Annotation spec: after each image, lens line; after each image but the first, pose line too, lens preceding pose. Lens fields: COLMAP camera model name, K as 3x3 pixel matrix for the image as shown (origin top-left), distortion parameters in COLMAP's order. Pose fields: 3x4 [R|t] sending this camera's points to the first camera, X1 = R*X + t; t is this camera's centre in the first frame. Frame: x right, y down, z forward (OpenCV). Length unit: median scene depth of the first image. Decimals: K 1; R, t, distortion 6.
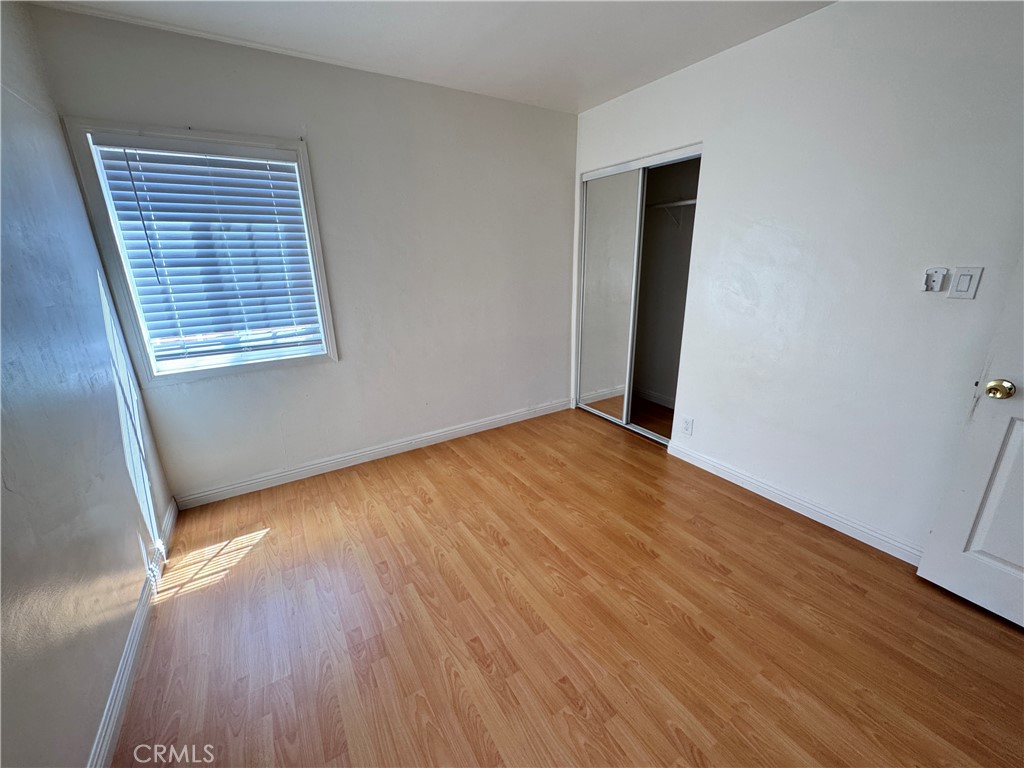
lens RADIAL K [[410.6, 0, 512.7], [0, 410.6, 380.9], [0, 0, 1]] dist [-0.001602, -0.000613]
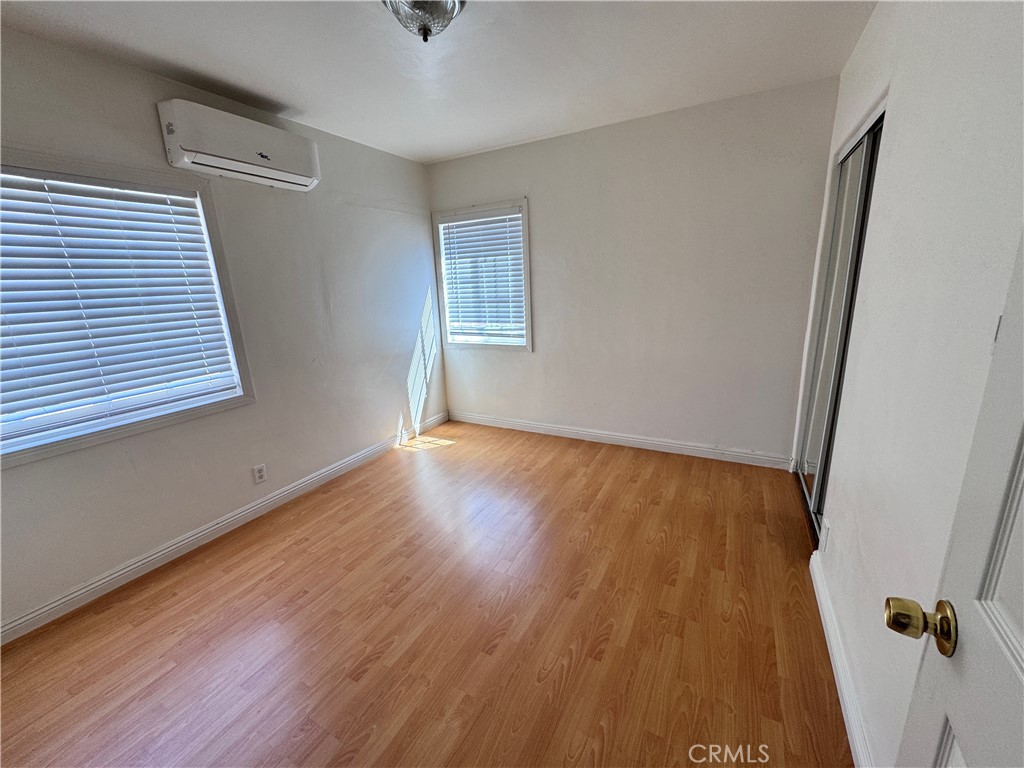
lens RADIAL K [[410.6, 0, 512.7], [0, 410.6, 382.6], [0, 0, 1]] dist [-0.001602, -0.000613]
pose [[0.489373, 0.207419, -0.847048, 0.816311], [-0.221631, 0.968993, 0.109235, -0.096531], [0.843441, 0.134276, 0.520170, 0.284914]]
